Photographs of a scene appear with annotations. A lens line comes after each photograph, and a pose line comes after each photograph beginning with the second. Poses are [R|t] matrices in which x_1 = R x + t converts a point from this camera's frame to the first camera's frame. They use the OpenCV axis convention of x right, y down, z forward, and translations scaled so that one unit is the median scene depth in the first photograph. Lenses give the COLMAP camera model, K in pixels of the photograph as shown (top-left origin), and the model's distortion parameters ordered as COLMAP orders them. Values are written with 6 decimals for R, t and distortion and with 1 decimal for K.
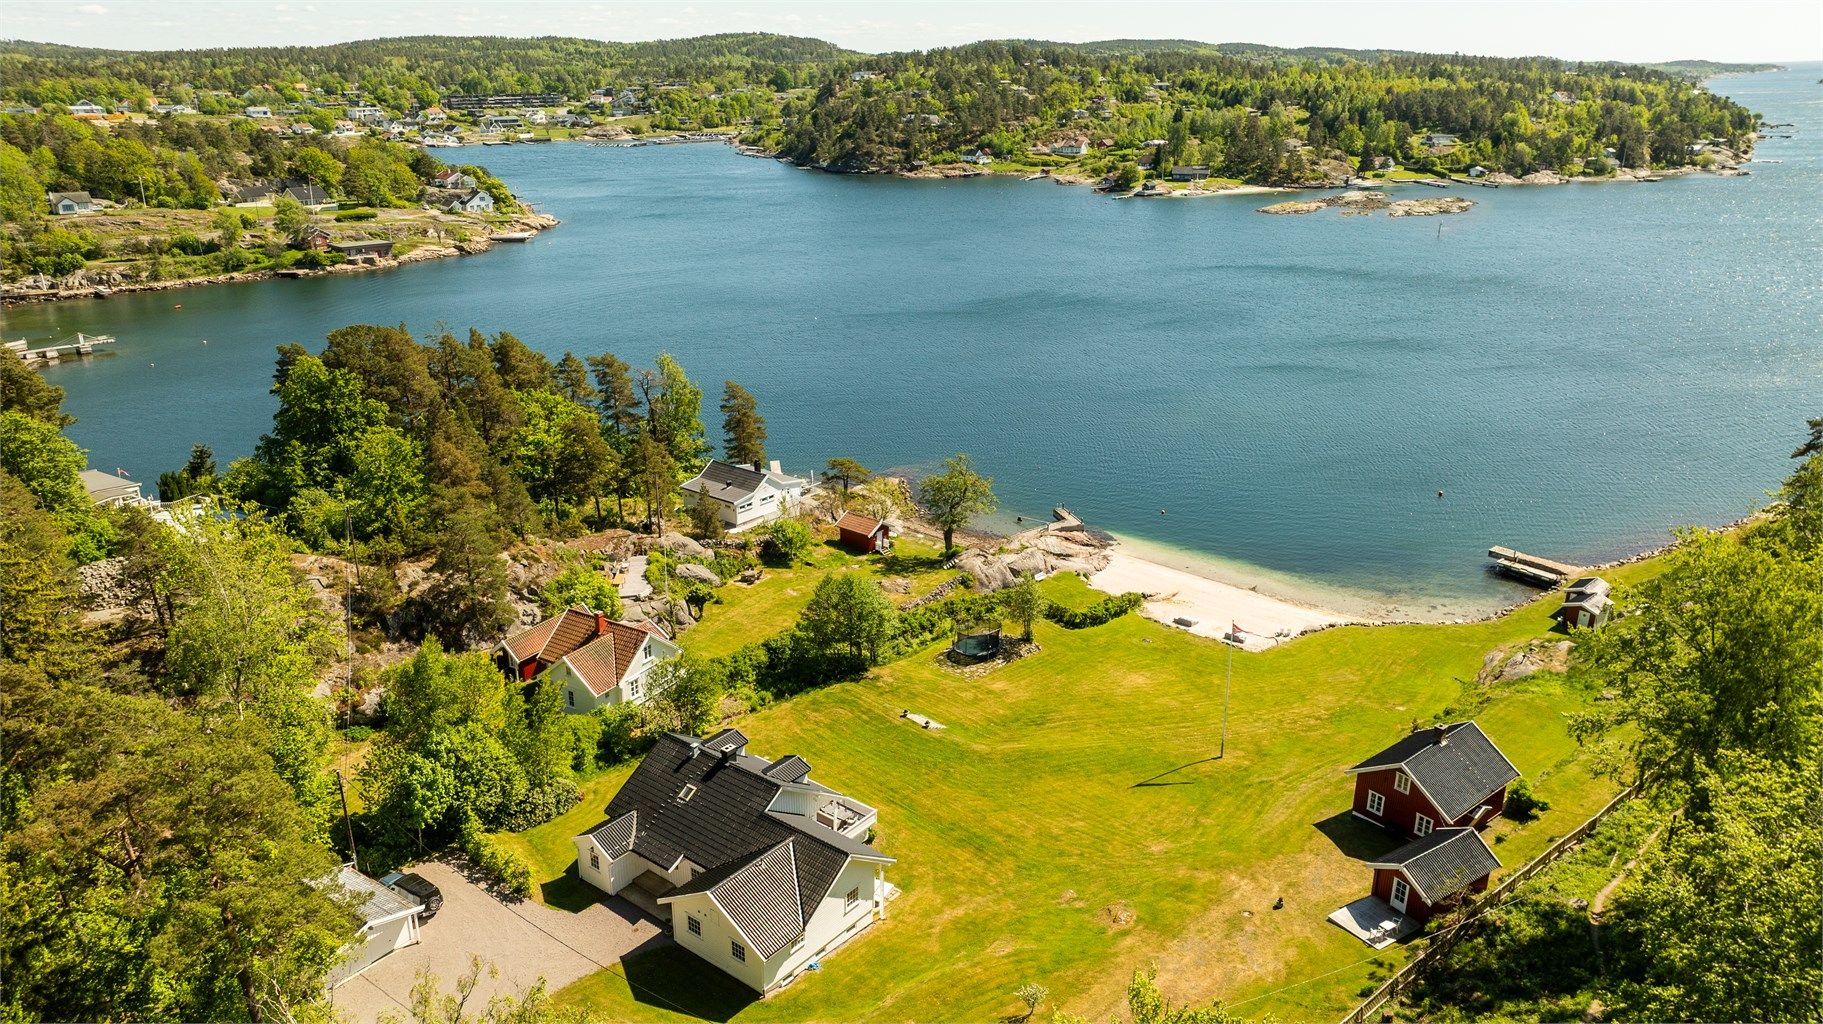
lens RADIAL K [[1294.8, 0, 911.0], [0, 1294.8, 504.6], [0, 0, 1]] dist [-0.028039, 0.030626]
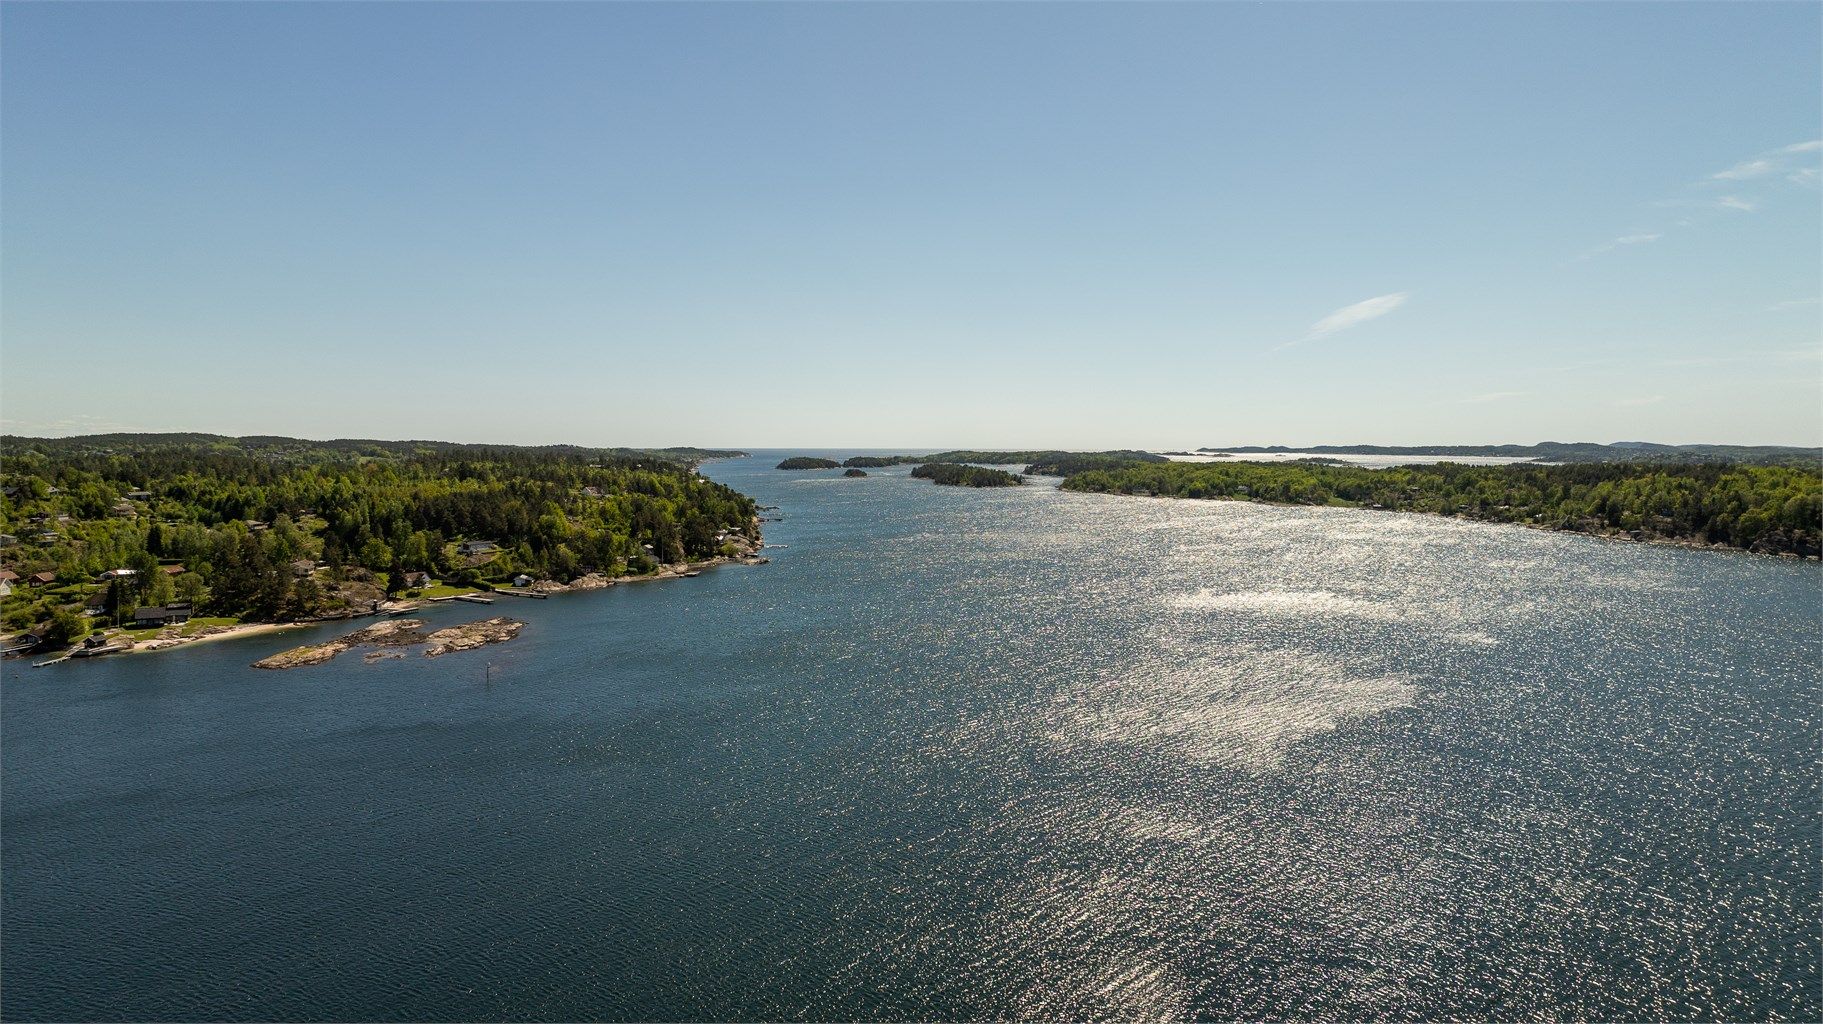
lens RADIAL K [[1294.8, 0, 884.3], [0, 1294.8, 509.7], [0, 0, 1]] dist [-0.028039, 0.030626]
pose [[0.779608, -0.038036, 0.625111, 0.063853], [0.212124, 0.955191, -0.206430, -0.058056], [-0.589249, 0.293535, 0.752743, 0.134108]]
